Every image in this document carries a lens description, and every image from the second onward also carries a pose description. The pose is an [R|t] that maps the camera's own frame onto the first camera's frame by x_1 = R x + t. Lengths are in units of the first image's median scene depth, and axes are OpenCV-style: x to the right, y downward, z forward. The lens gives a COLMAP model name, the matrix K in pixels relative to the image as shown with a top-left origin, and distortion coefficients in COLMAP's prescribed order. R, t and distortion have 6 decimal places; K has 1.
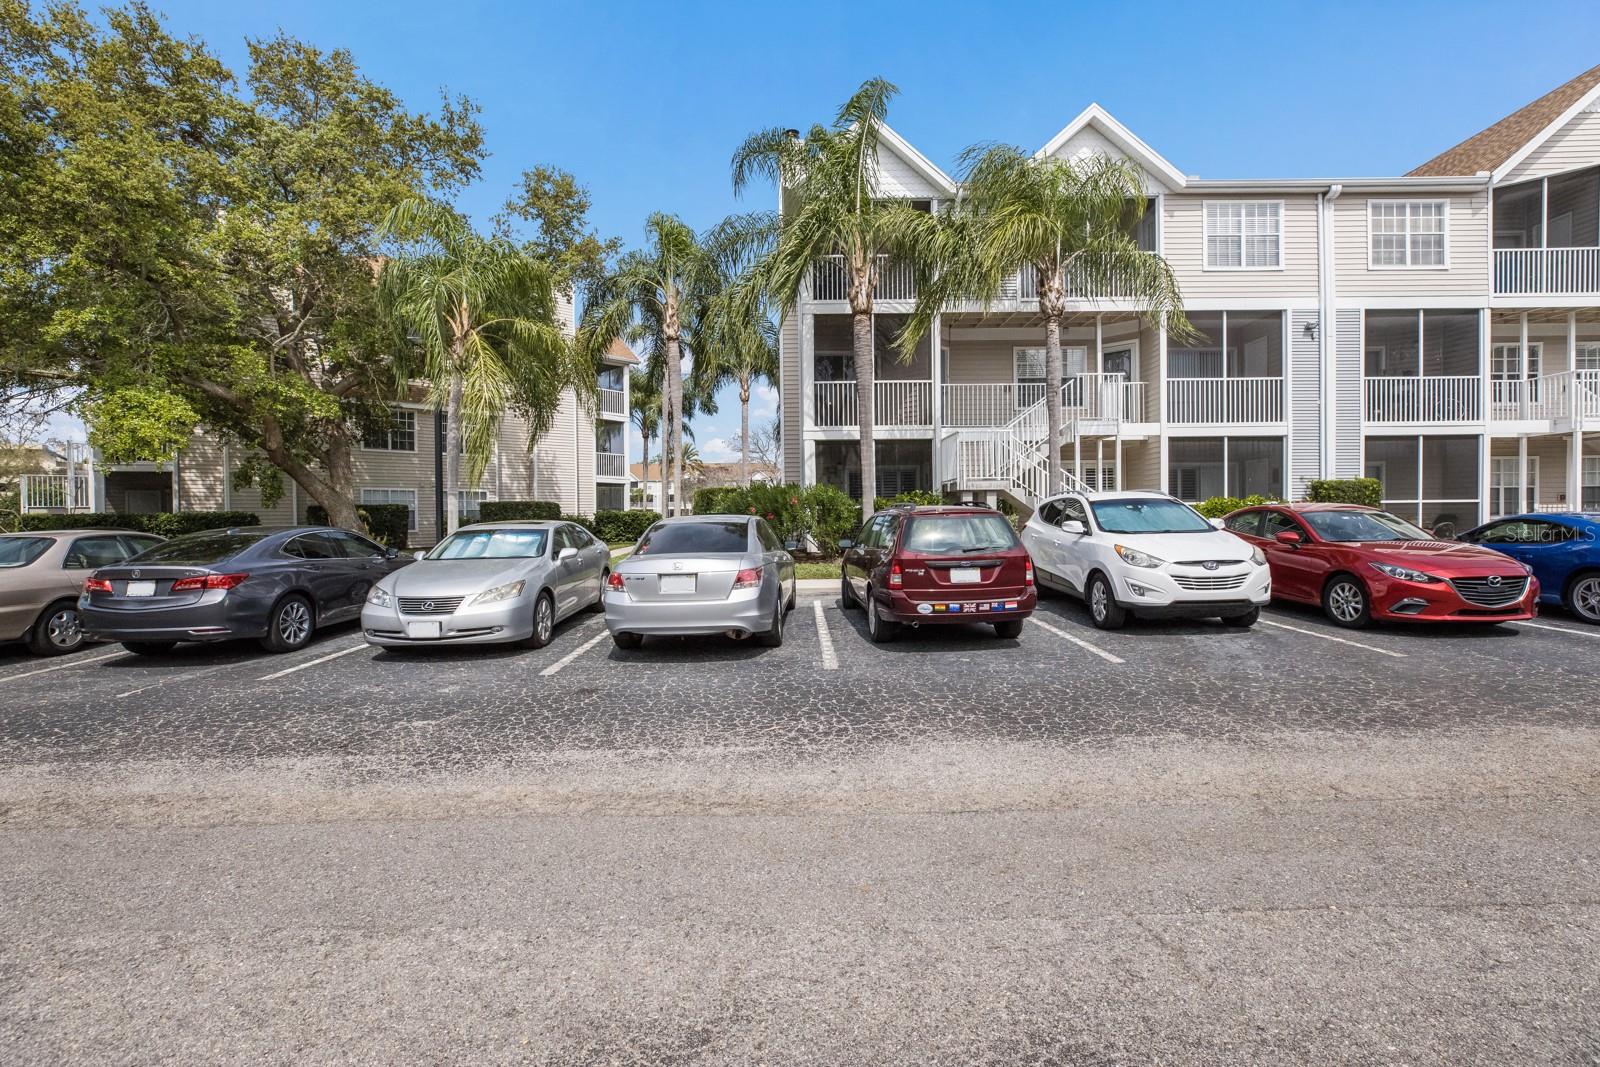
lens RADIAL K [[745.5, 0, 832.0], [0, 745.5, 529.4], [0, 0, 1]] dist [-0.006704, 0.000358]
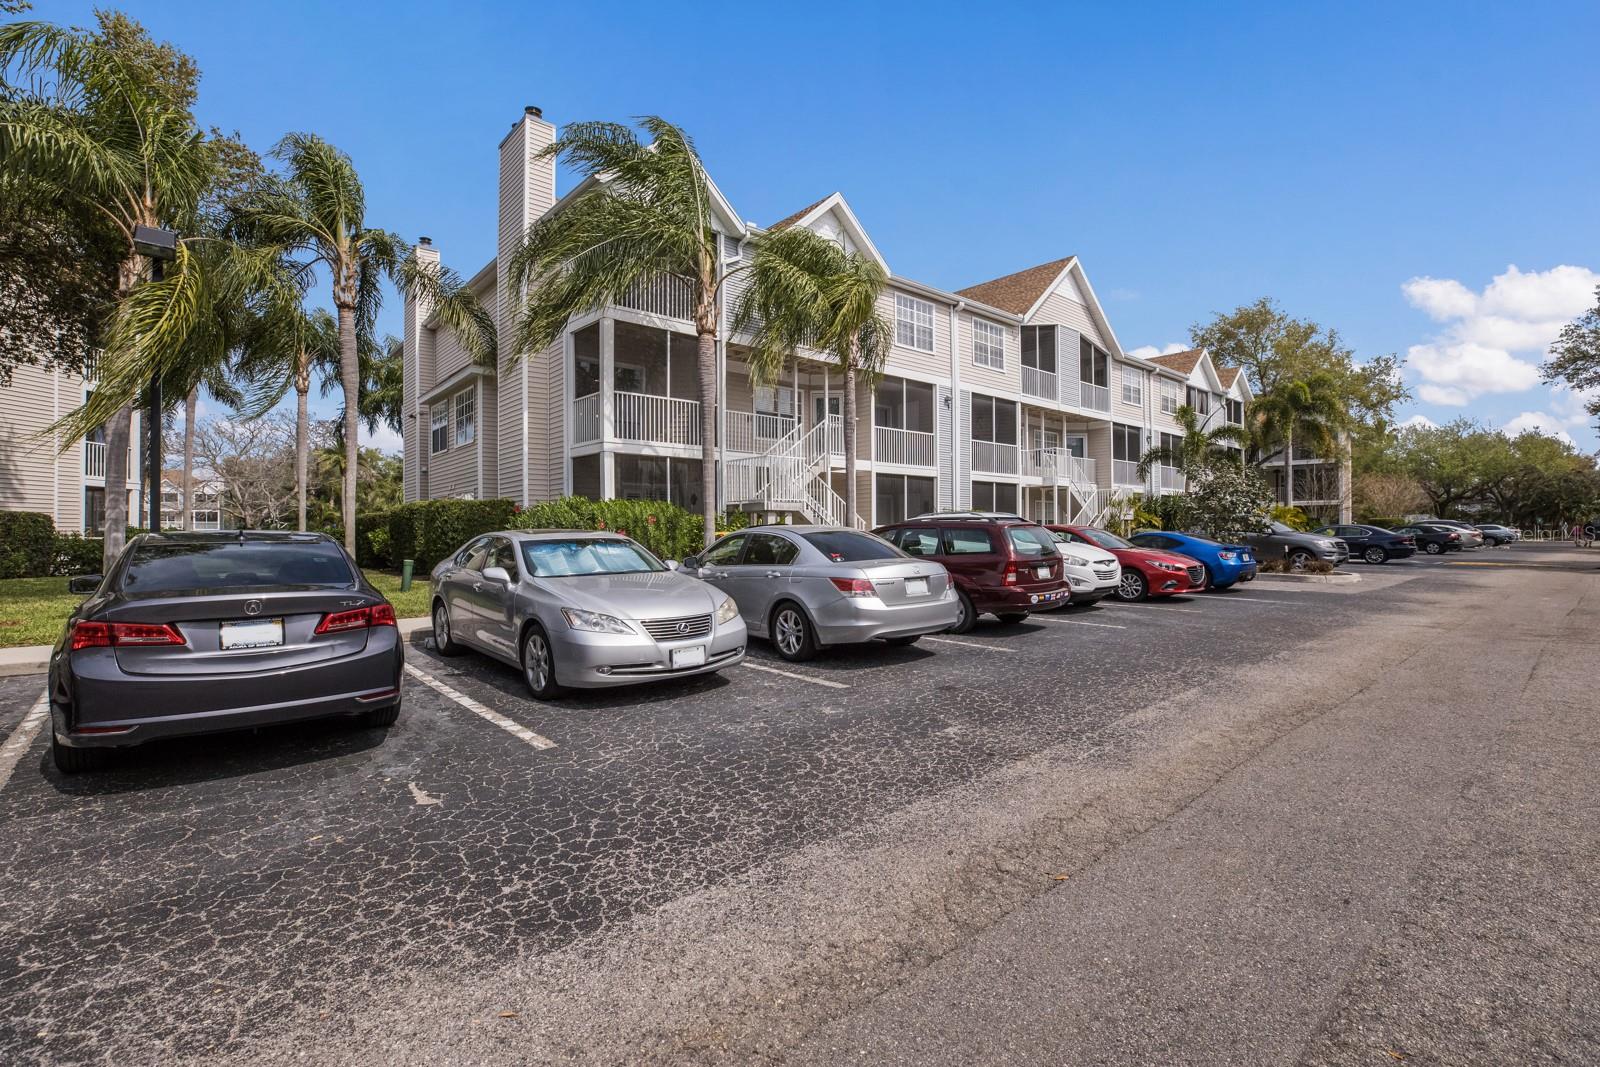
lens RADIAL K [[745.5, 0, 832.0], [0, 745.5, 529.4], [0, 0, 1]] dist [-0.006704, 0.000358]
pose [[0.739797, 0.012052, 0.672722, -0.442488], [0.014106, 0.999342, -0.033417, 0.011479], [-0.672682, 0.034211, 0.739140, 0.131977]]
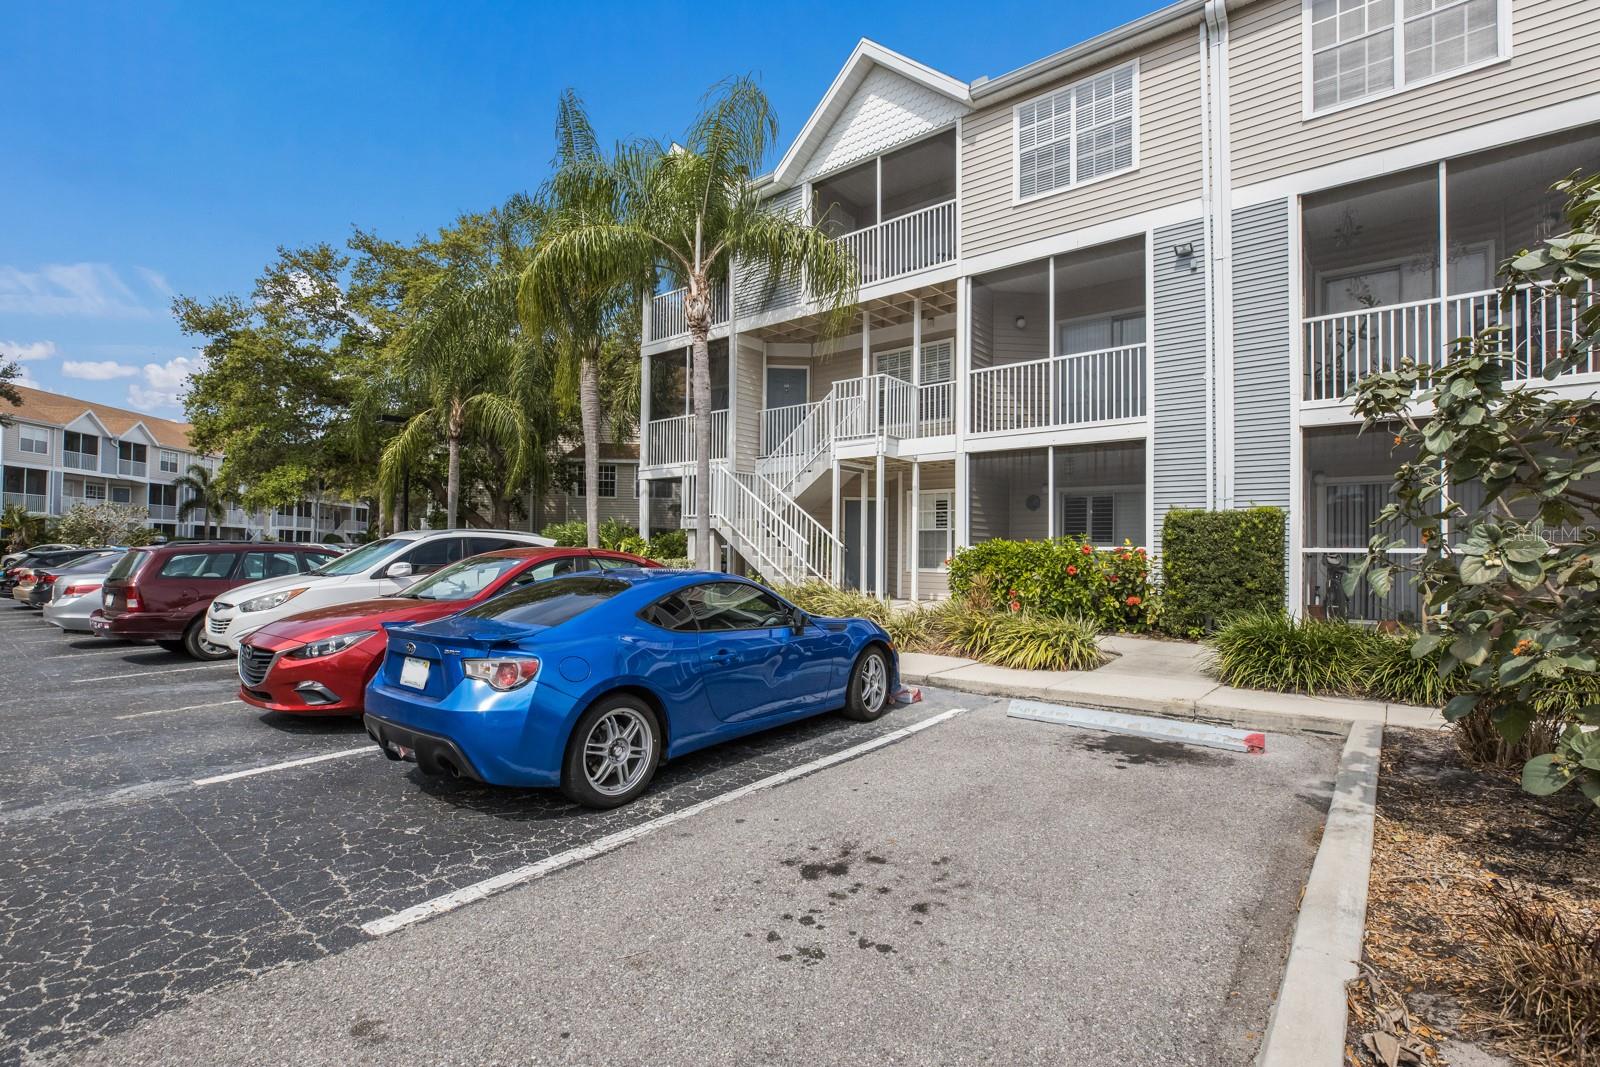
lens RADIAL K [[745.5, 0, 832.0], [0, 745.5, 529.4], [0, 0, 1]] dist [-0.006704, 0.000358]
pose [[0.775203, 0.002044, -0.631709, 0.799715], [-0.027206, 0.999175, -0.030153, -0.027310], [0.631126, 0.040561, 0.774619, 0.376683]]
